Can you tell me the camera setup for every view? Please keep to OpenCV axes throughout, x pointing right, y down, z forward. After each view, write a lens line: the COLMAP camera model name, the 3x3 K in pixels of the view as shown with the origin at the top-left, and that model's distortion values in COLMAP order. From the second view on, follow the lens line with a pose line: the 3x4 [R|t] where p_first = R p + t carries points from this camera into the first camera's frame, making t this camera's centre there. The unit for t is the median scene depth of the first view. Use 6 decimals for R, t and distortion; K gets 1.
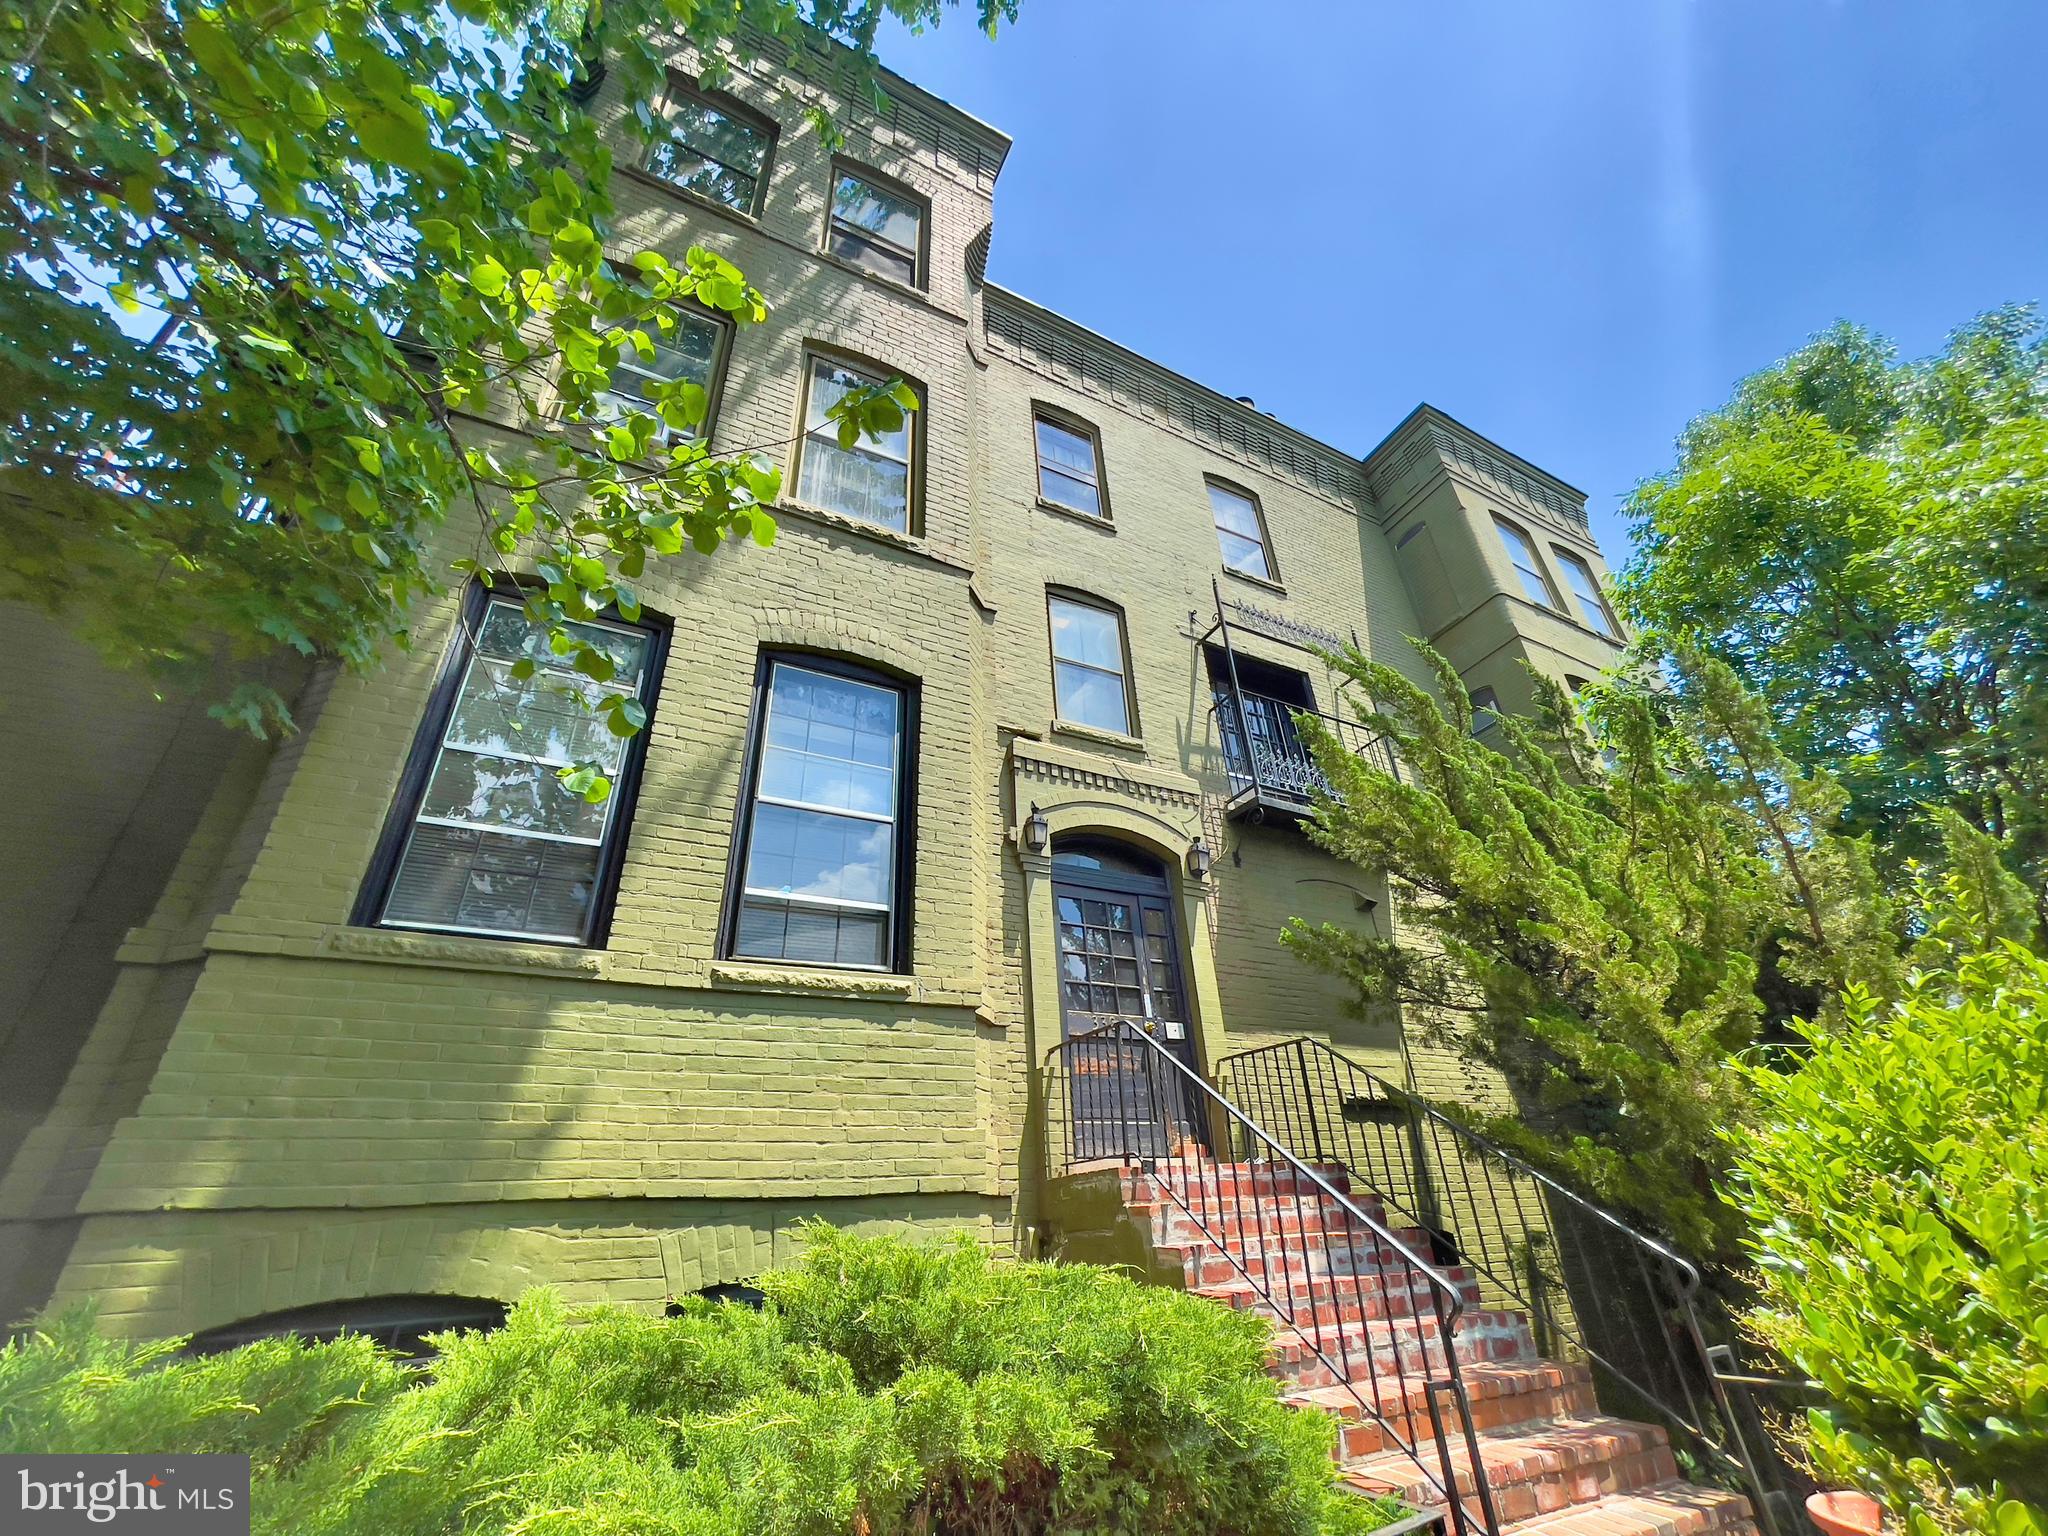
lens RADIAL K [[795.4, 0, 994.7], [0, 795.4, 757.1], [0, 0, 1]] dist [0.012001, -0.000129]
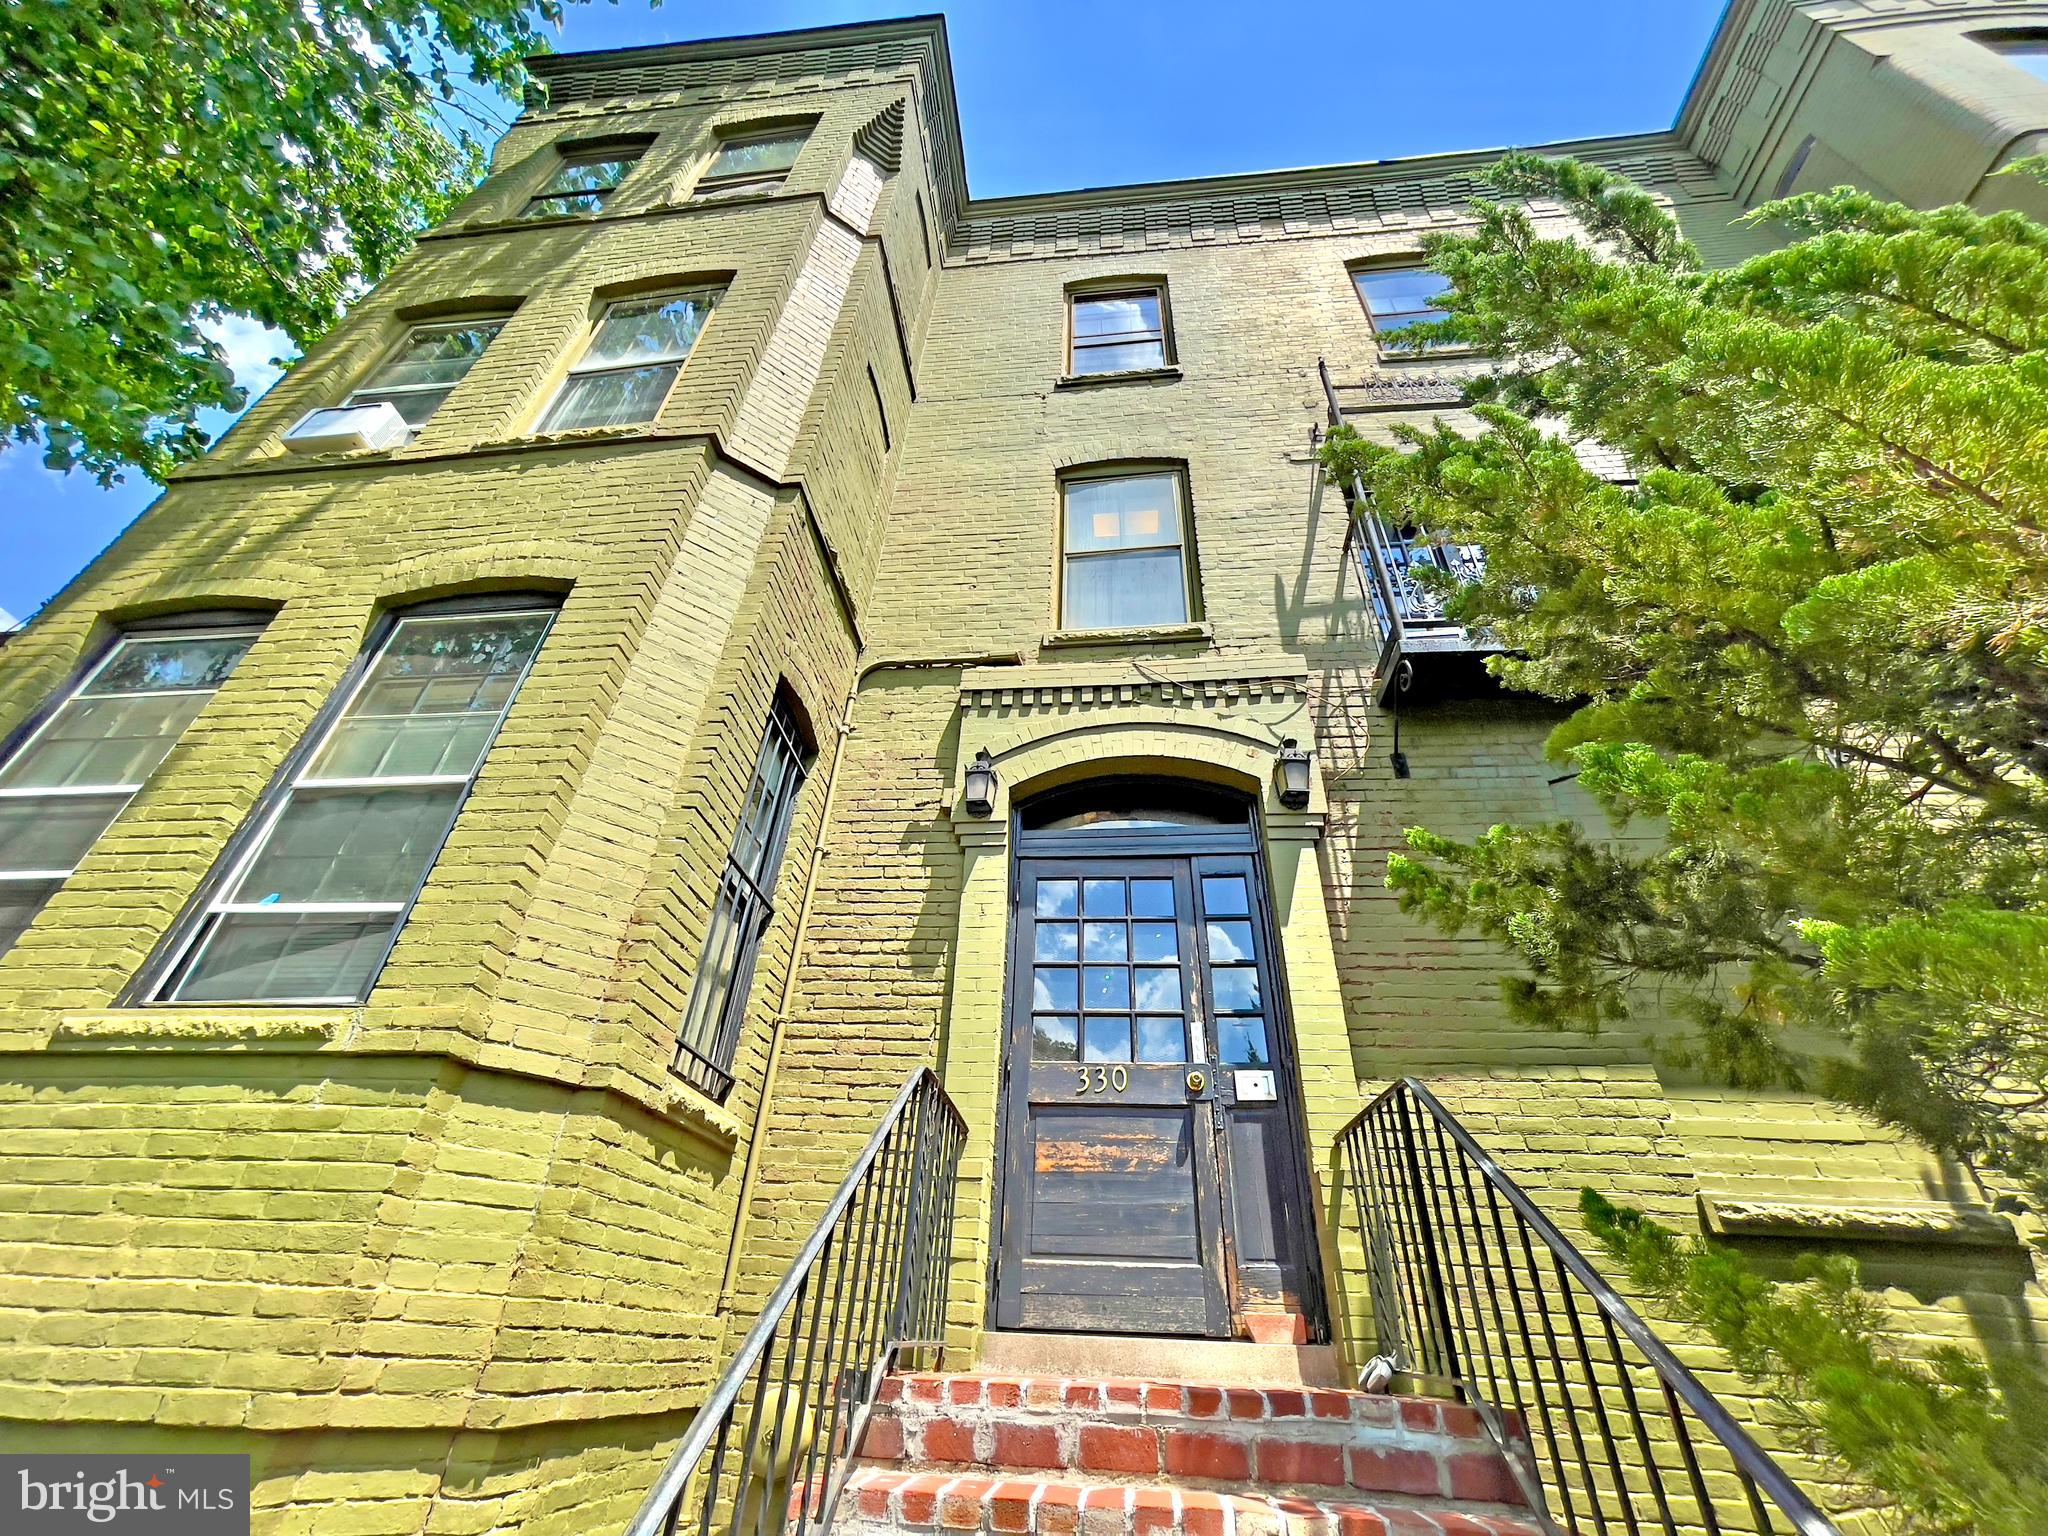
lens RADIAL K [[795.4, 0, 994.7], [0, 795.4, 757.1], [0, 0, 1]] dist [0.012001, -0.000129]
pose [[0.840052, -0.251008, -0.480944, 0.360690], [0.204415, 0.967636, -0.147970, 0.158898], [0.502520, 0.025991, 0.864175, 0.404857]]
